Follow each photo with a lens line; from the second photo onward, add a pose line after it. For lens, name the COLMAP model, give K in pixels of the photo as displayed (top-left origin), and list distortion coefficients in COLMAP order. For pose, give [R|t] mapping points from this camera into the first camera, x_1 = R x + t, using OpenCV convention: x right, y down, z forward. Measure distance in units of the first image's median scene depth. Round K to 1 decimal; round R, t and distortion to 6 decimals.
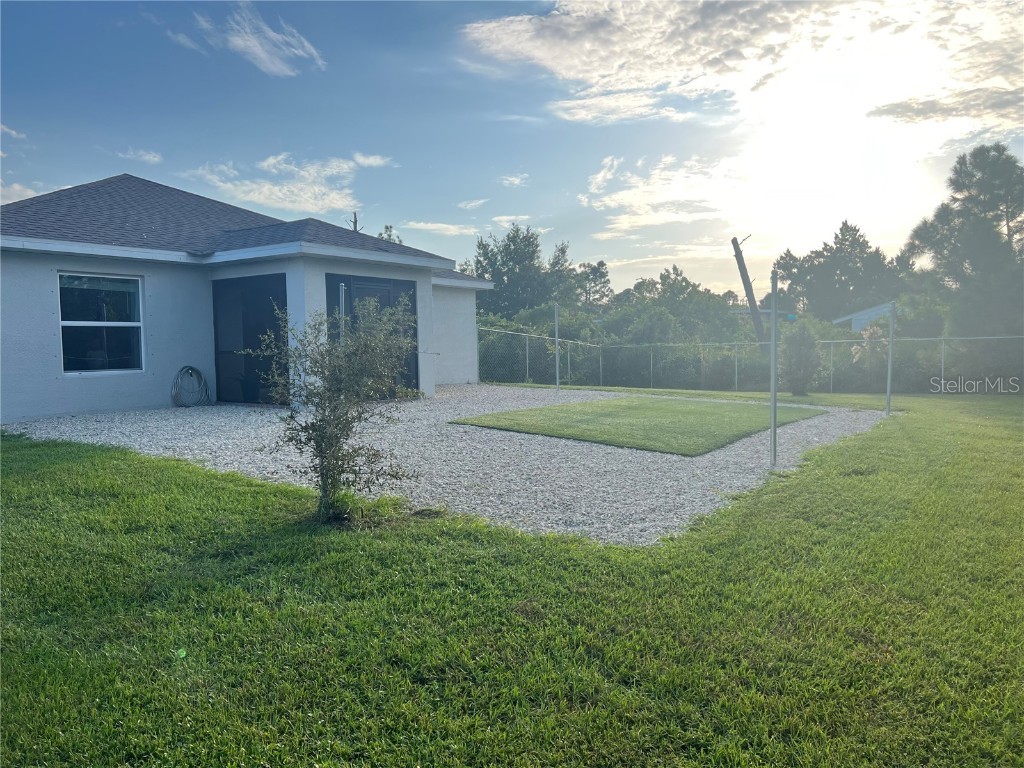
lens RADIAL K [[770.2, 0, 511.7], [0, 770.2, 372.8], [0, 0, 1]] dist [0.060201, -0.065038]
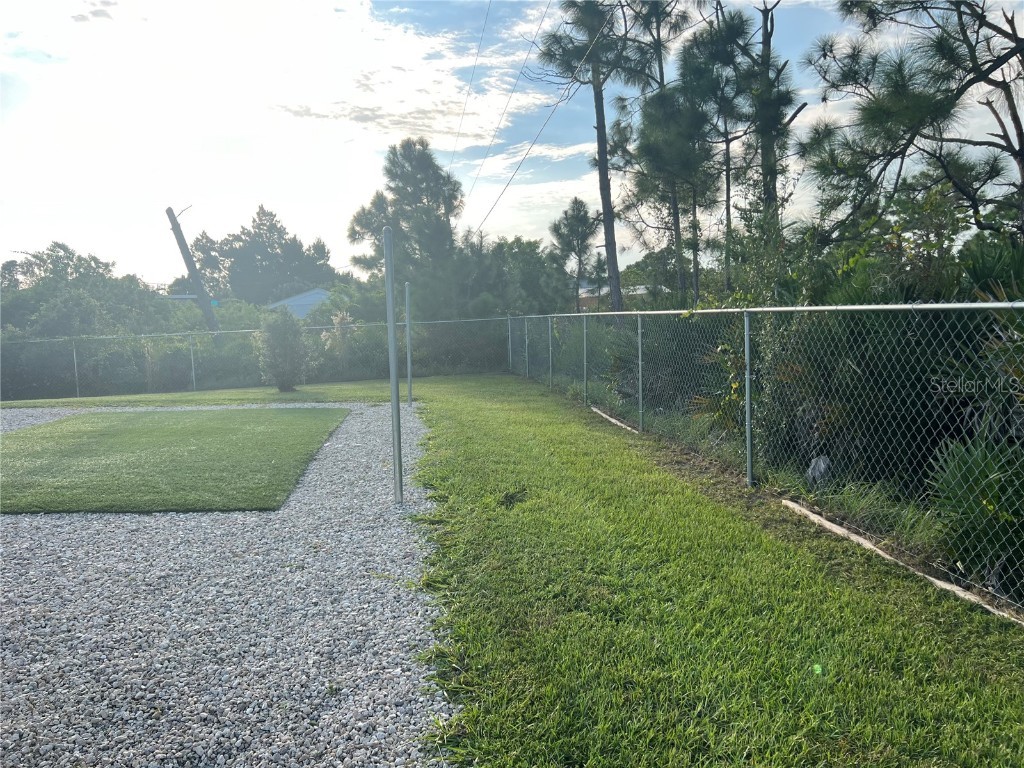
lens RADIAL K [[770.2, 0, 511.7], [0, 770.2, 372.8], [0, 0, 1]] dist [0.060201, -0.065038]
pose [[0.739145, -0.064681, 0.670434, -0.016570], [0.053731, 0.997868, 0.037034, -0.006883], [-0.671400, 0.008650, 0.741045, 0.129385]]
